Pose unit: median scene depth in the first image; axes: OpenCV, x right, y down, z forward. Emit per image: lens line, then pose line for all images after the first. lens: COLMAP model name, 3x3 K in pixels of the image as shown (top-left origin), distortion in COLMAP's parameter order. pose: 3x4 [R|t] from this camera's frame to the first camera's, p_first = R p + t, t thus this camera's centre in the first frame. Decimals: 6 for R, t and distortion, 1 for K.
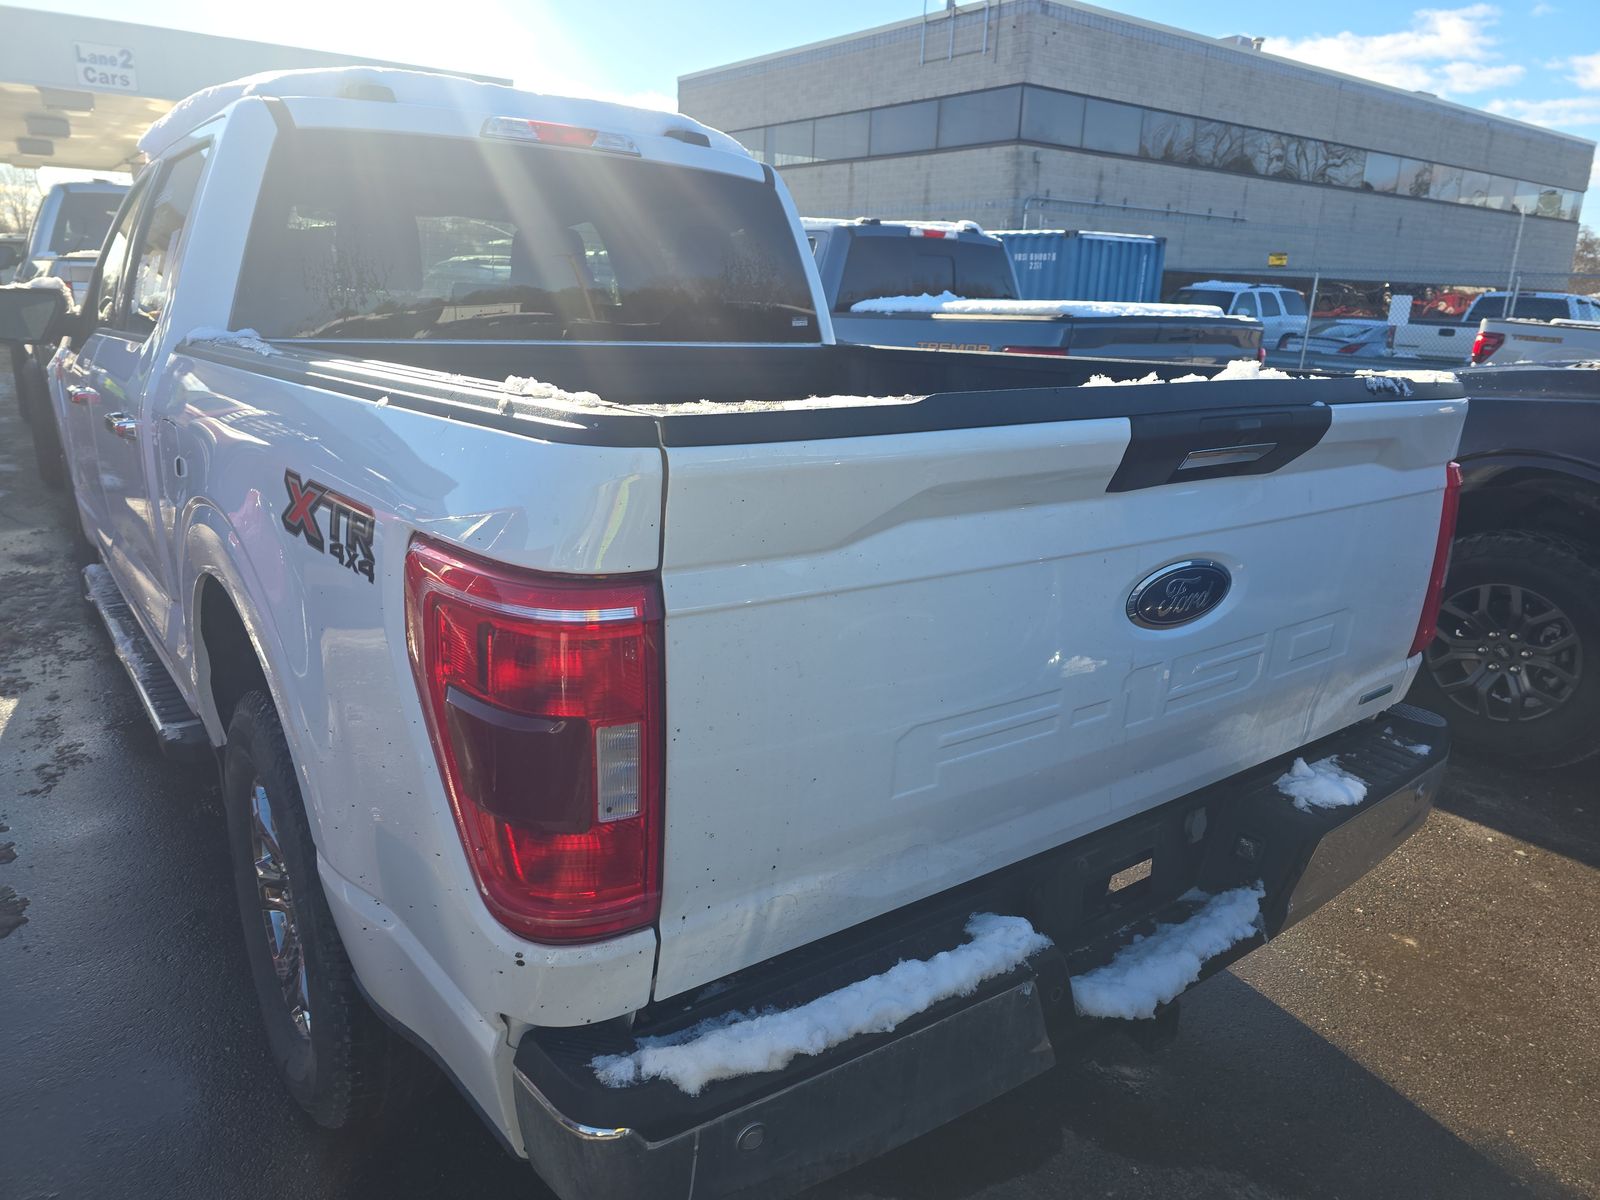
lens RADIAL K [[1067.5, 0, 804.4], [0, 1067.5, 565.9], [0, 0, 1]] dist [0.045201, 0.000823]
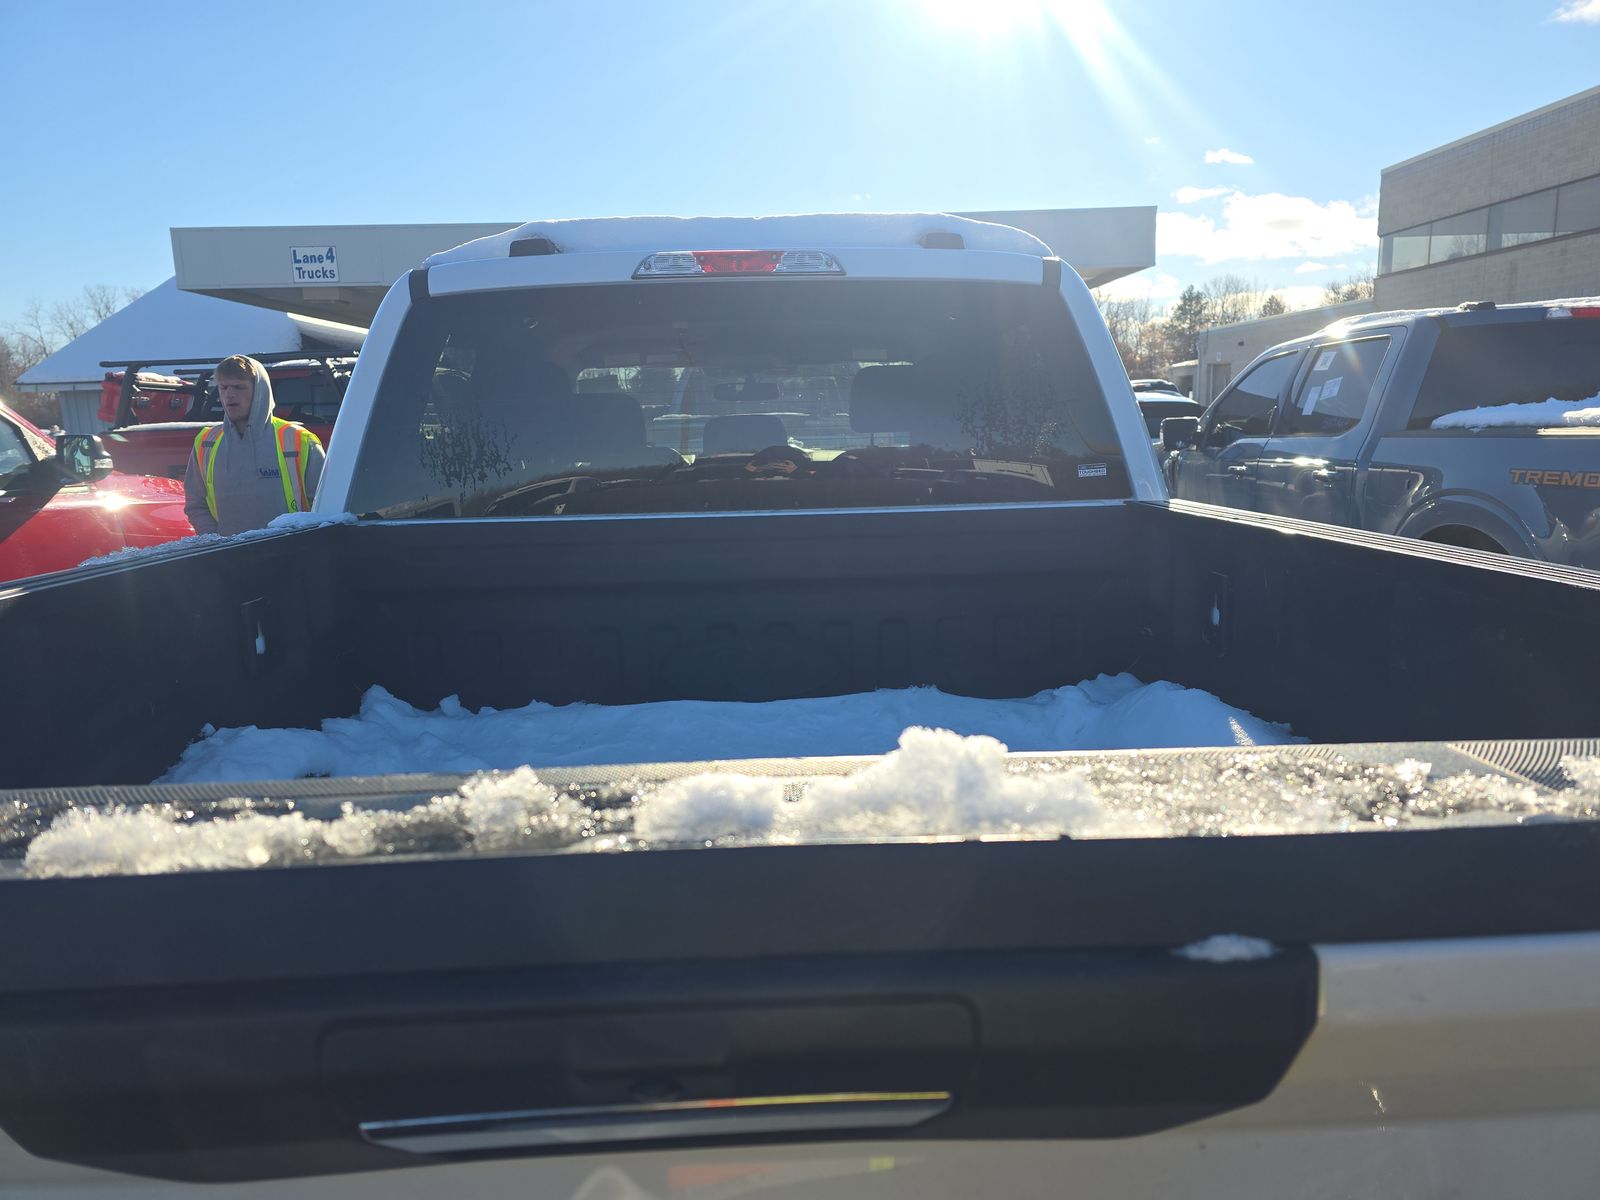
lens RADIAL K [[1067.8, 0, 796.0], [0, 1067.8, 582.3], [0, 0, 1]] dist [0.076022, -0.068358]
pose [[0.824593, 0.031265, -0.564862, 0.118655], [-0.085588, 0.993873, -0.069933, -0.045558], [0.559215, 0.106012, 0.822216, 0.163097]]
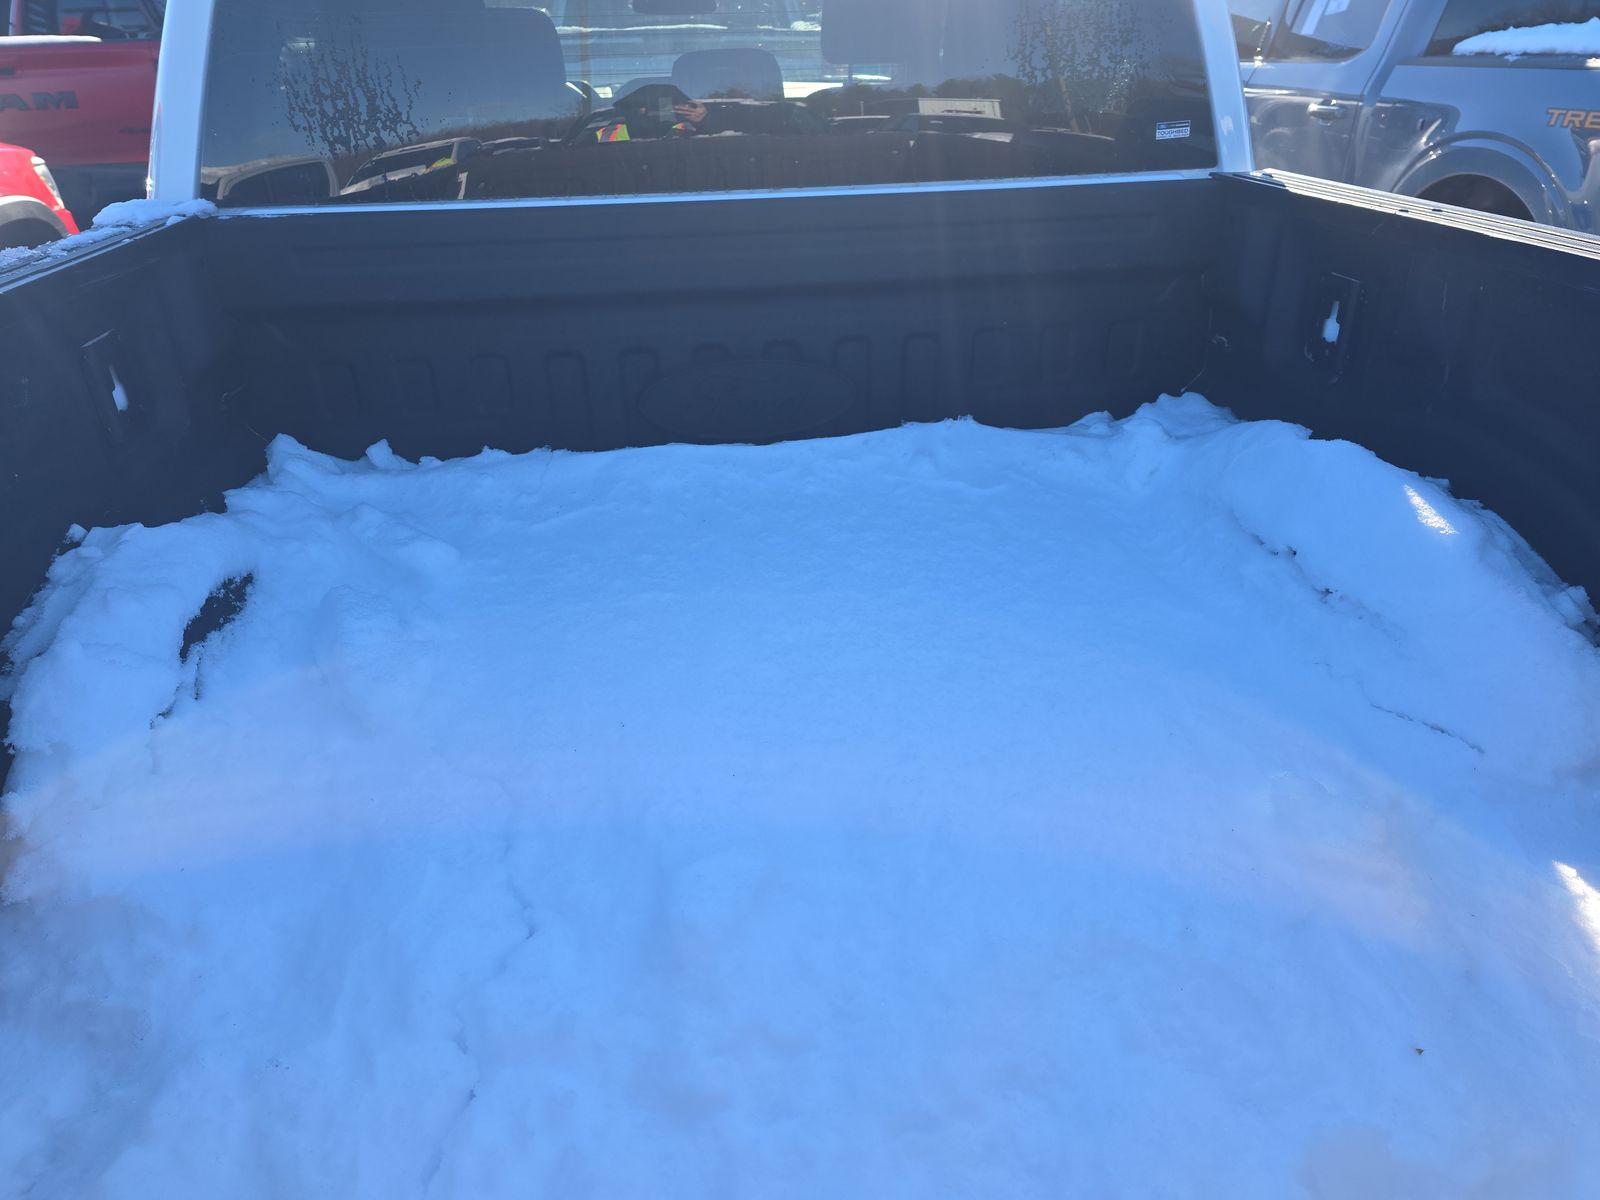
lens RADIAL K [[1086.4, 0, 800.0], [0, 1086.4, 600.0], [0, 0, 1]] dist [0.046989, -0.038356]
pose [[0.873369, 0.178273, -0.453260, 0.064122], [-0.068320, 0.966247, 0.248395, -0.061724], [0.482243, -0.185974, 0.856070, 0.192088]]
